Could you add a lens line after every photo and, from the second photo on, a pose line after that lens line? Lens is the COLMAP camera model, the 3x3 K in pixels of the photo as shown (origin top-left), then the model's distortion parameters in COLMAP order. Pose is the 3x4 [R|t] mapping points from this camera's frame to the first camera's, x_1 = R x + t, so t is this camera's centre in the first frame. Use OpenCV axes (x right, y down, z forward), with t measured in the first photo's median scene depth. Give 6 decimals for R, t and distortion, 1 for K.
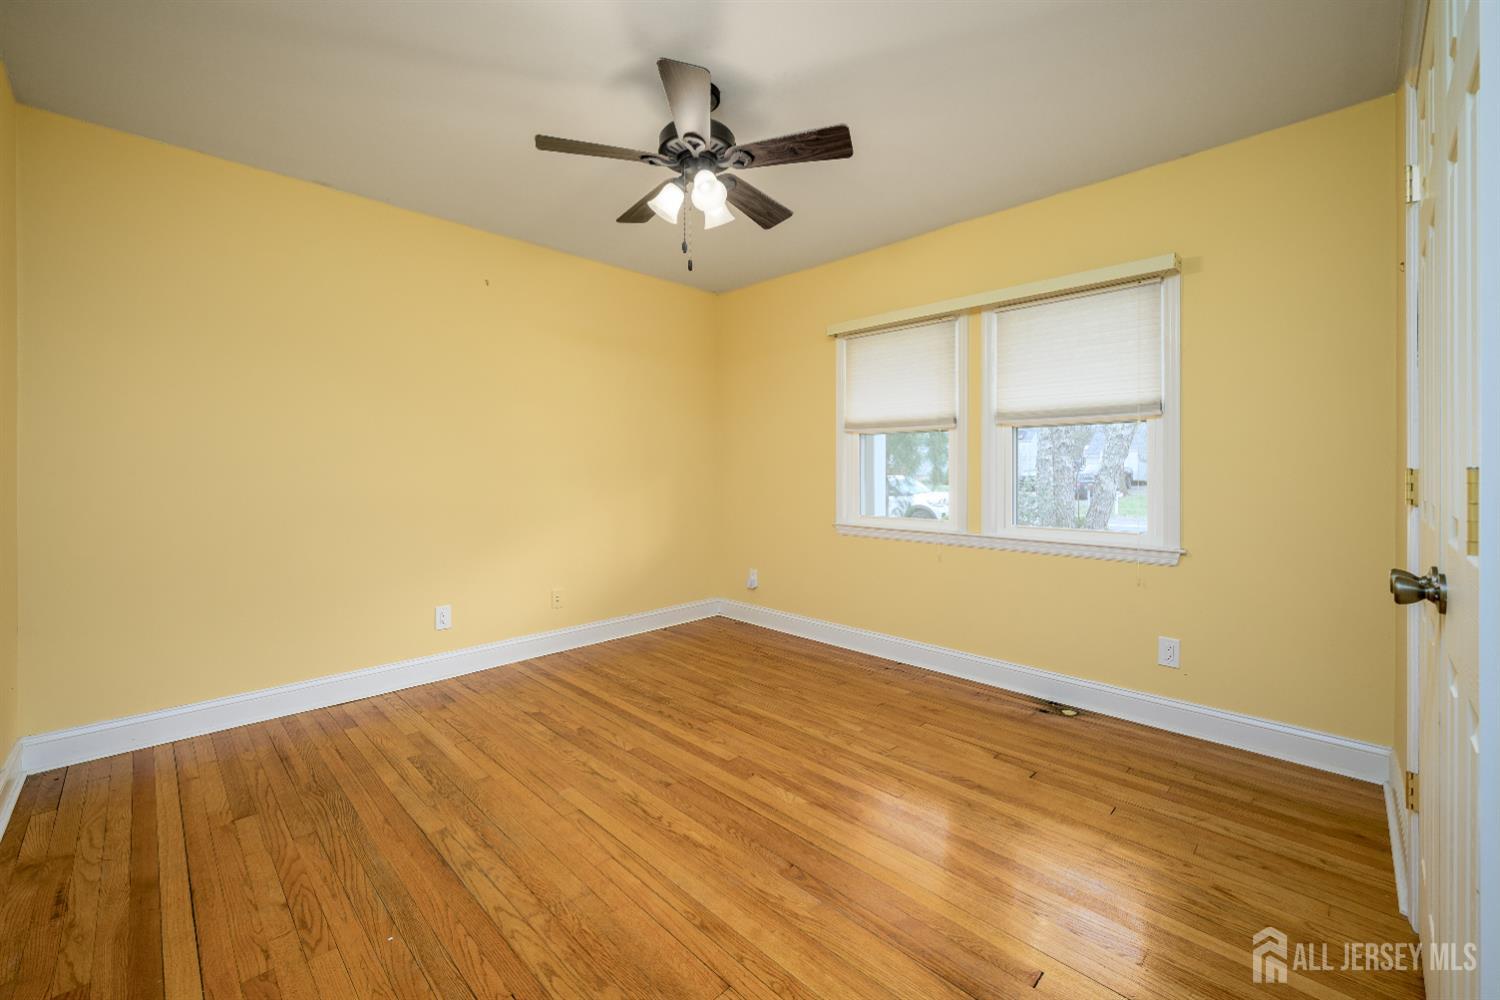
lens RADIAL K [[614.8, 0, 751.2], [0, 614.8, 472.6], [0, 0, 1]] dist [-0.000635, -0.000149]
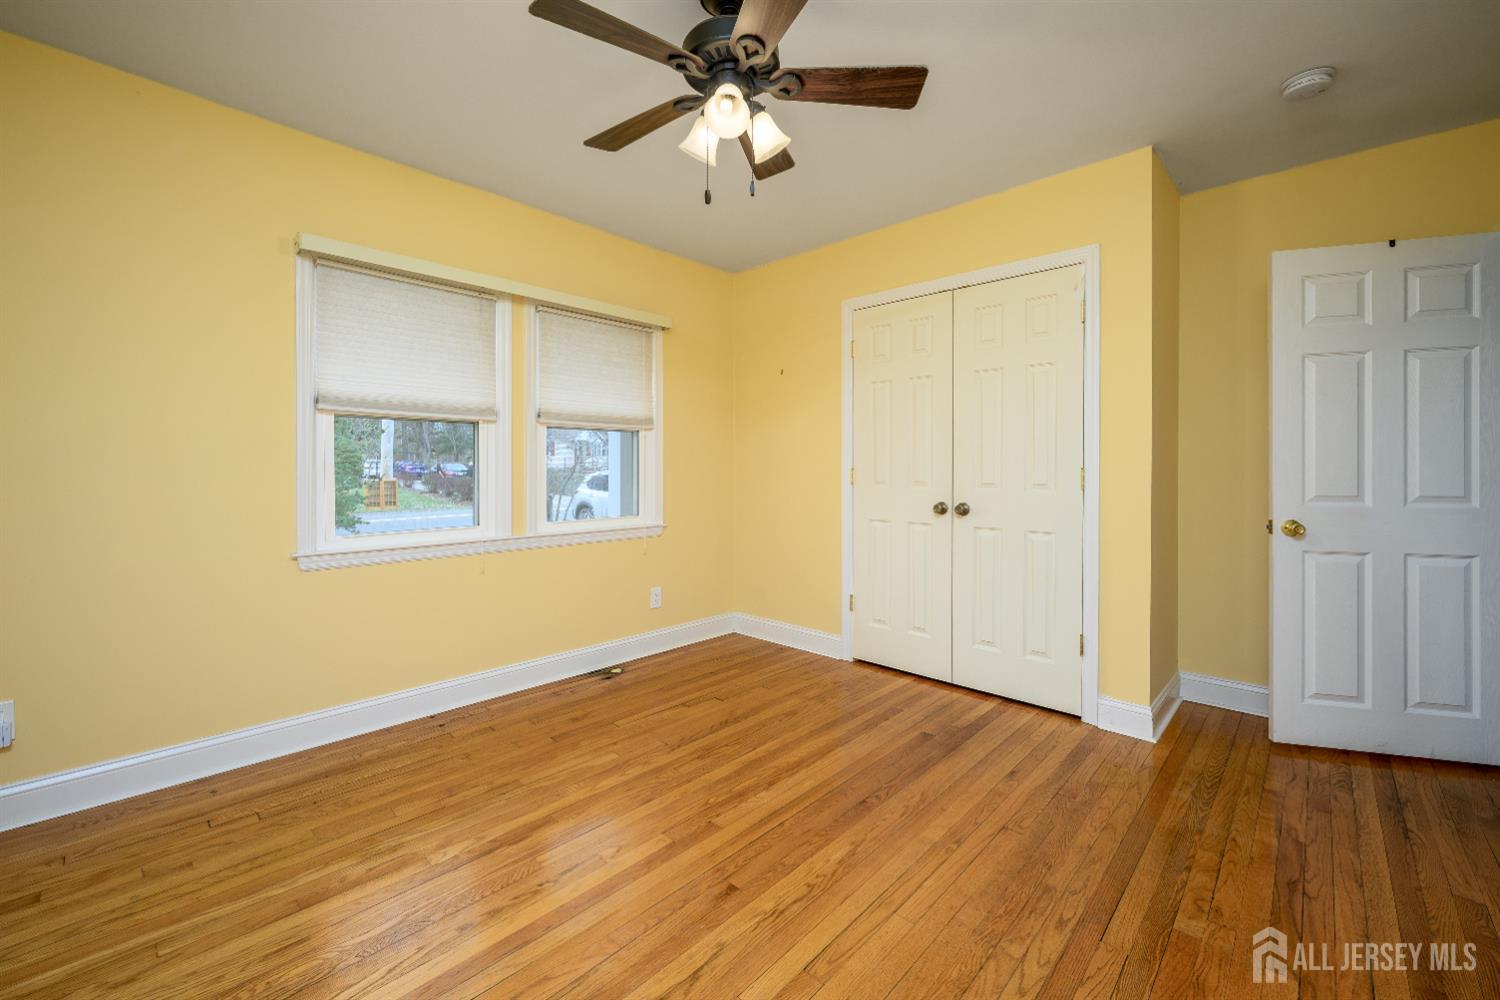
lens RADIAL K [[614.8, 0, 751.2], [0, 614.8, 472.6], [0, 0, 1]] dist [-0.000635, -0.000149]
pose [[-0.040049, -0.005864, 0.999180, -0.821967], [0.002409, 0.999979, 0.005966, -0.003247], [-0.999195, 0.002646, -0.040034, 0.935993]]
